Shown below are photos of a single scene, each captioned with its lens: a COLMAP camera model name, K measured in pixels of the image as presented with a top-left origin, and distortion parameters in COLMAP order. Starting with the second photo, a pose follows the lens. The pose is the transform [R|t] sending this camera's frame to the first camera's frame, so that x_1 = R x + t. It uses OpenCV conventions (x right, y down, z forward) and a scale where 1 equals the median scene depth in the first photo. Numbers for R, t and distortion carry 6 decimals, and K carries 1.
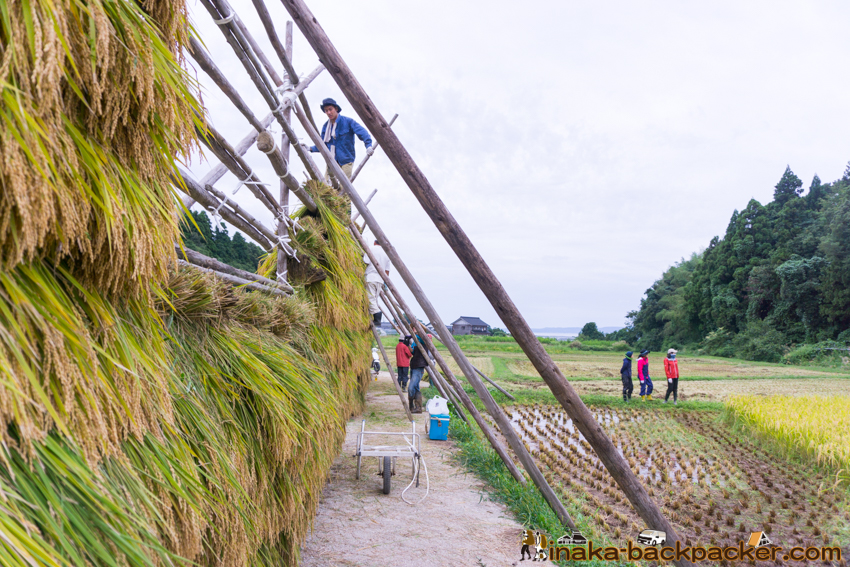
lens RADIAL K [[563.3, 0, 422.8], [0, 563.3, 288.6], [0, 0, 1]] dist [-0.016497, -0.003358]
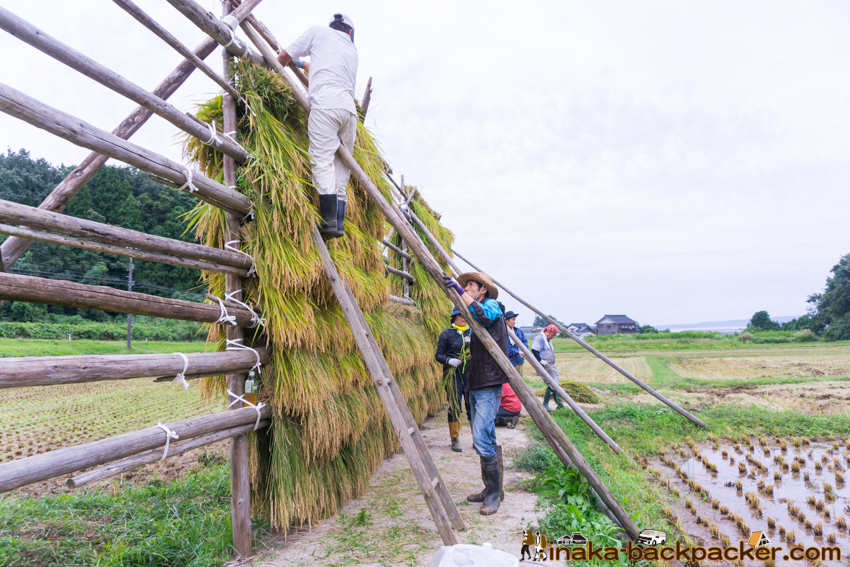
lens RADIAL K [[563.3, 0, 428.2], [0, 563.3, 284.0], [0, 0, 1]] dist [-0.016497, -0.003358]
pose [[0.969918, -0.079064, -0.230233, 0.007451], [0.074365, 0.996808, -0.029031, 0.011275], [0.231793, 0.011037, 0.972702, 0.088847]]
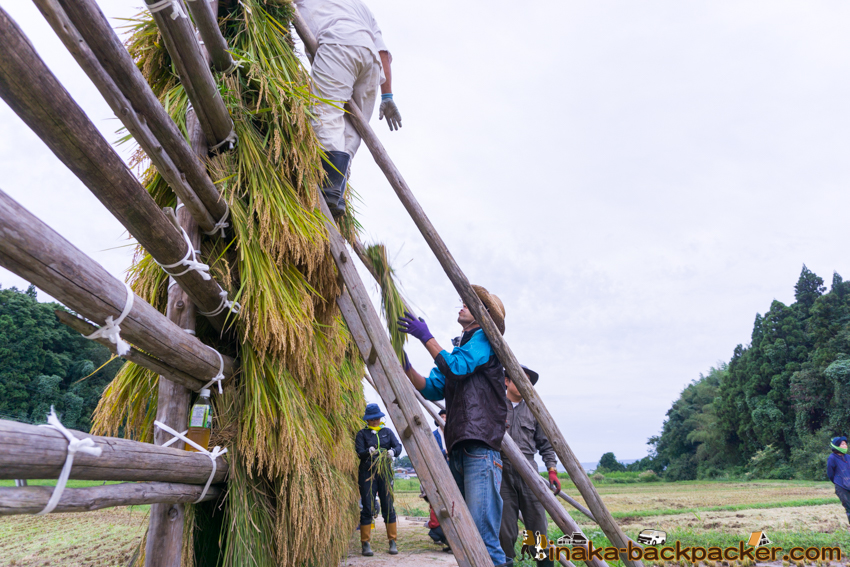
lens RADIAL K [[563.3, 0, 429.8], [0, 563.3, 287.2], [0, 0, 1]] dist [-0.016497, -0.003358]
pose [[0.998551, -0.046622, 0.026873, -0.007894], [0.051805, 0.967980, -0.245622, 0.018243], [-0.014561, 0.246658, 0.968993, 0.104190]]
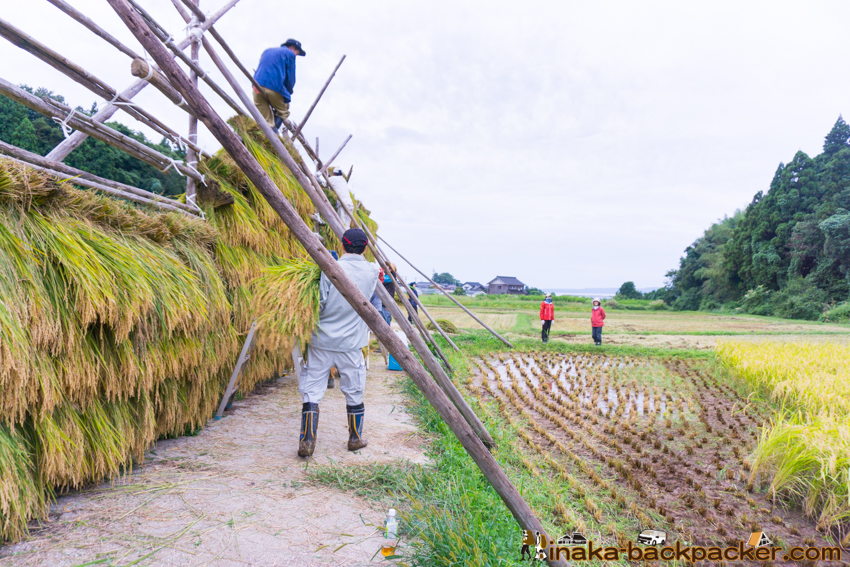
lens RADIAL K [[563.3, 0, 422.6], [0, 563.3, 286.9], [0, 0, 1]] dist [-0.016497, -0.003358]
pose [[0.997582, 0.000453, -0.069494, 0.016299], [0.004209, 0.997749, 0.066926, 0.004536], [0.069367, -0.067056, 0.995335, -0.004511]]
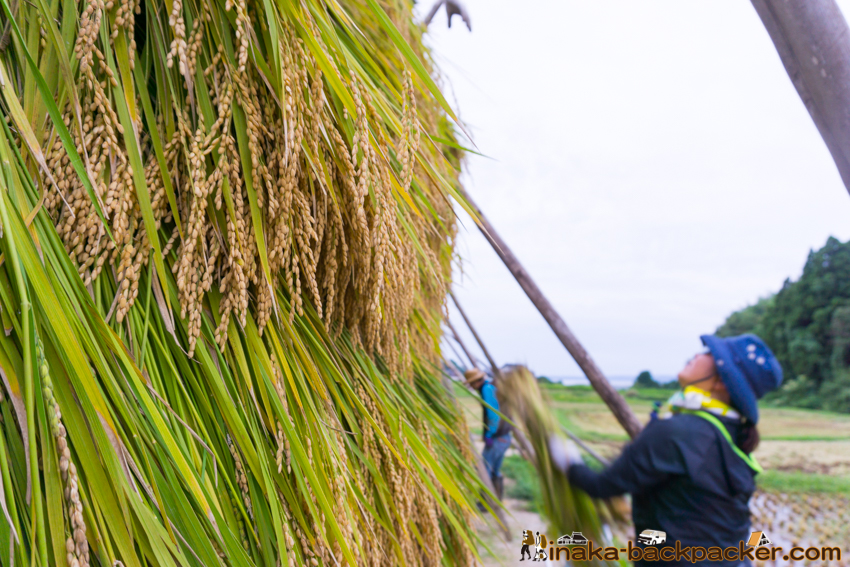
lens RADIAL K [[563.3, 0, 423.8], [0, 563.3, 287.3], [0, 0, 1]] dist [-0.016497, -0.003358]
pose [[0.997434, -0.003503, -0.071504, -0.008623], [-0.002497, 0.996492, -0.083649, 0.004204], [0.071546, 0.083613, 0.993927, 0.055843]]
